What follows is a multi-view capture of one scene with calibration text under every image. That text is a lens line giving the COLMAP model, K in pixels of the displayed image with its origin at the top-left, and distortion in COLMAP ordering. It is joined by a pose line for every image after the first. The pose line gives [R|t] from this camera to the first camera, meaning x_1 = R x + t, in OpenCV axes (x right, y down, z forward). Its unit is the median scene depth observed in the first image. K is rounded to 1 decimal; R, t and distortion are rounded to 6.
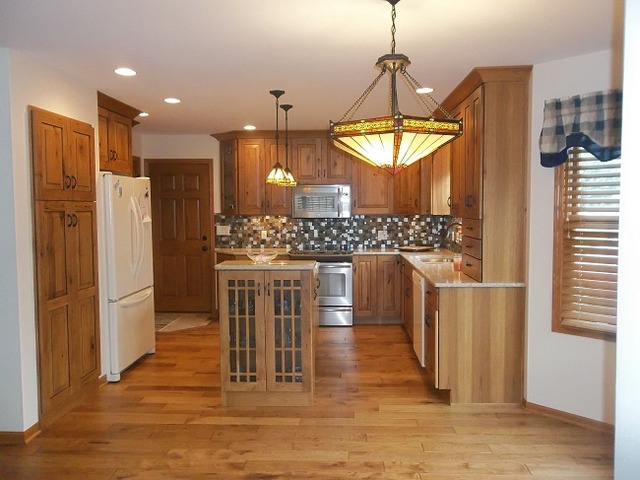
lens RADIAL K [[525.1, 0, 320.0], [0, 525.1, 240.0], [0, 0, 1]] dist [0.017816, -0.018879]
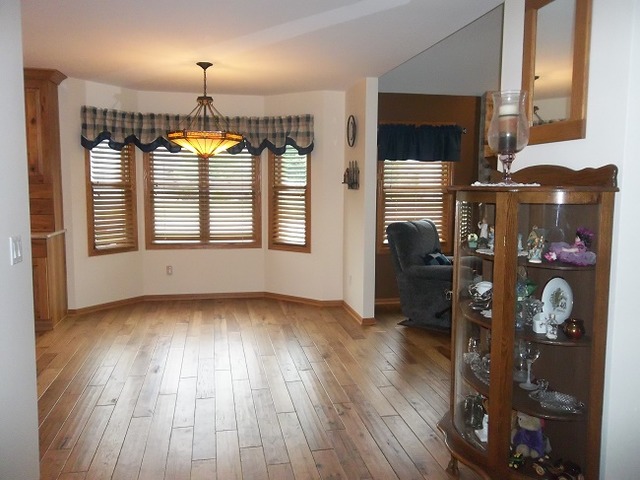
lens RADIAL K [[523.1, 0, 320.0], [0, 523.1, 240.0], [0, 0, 1]] dist [0.016386, -0.001648]
pose [[-0.251839, -0.096109, 0.962985, -0.986334], [0.047006, 0.992667, 0.111364, -0.012669], [-0.966627, 0.073312, -0.245475, 0.586444]]
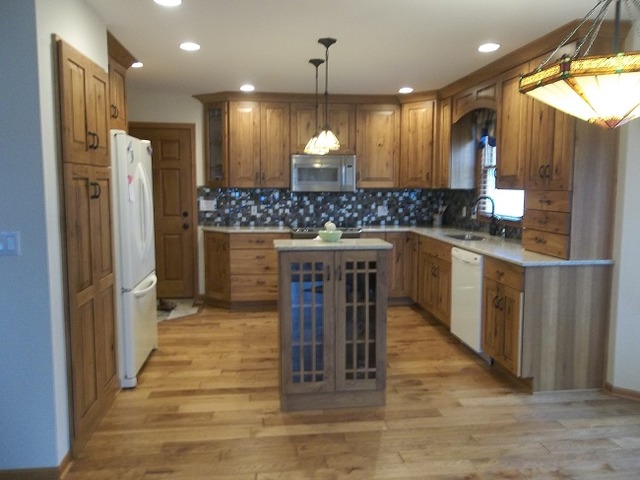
lens RADIAL K [[525.1, 0, 320.0], [0, 525.1, 240.0], [0, 0, 1]] dist [0.017816, -0.018879]
pose [[0.985876, -0.010677, 0.167137, -0.233553], [0.003531, 0.999069, 0.042998, 0.003603], [-0.167441, -0.041800, 0.984996, 0.148070]]
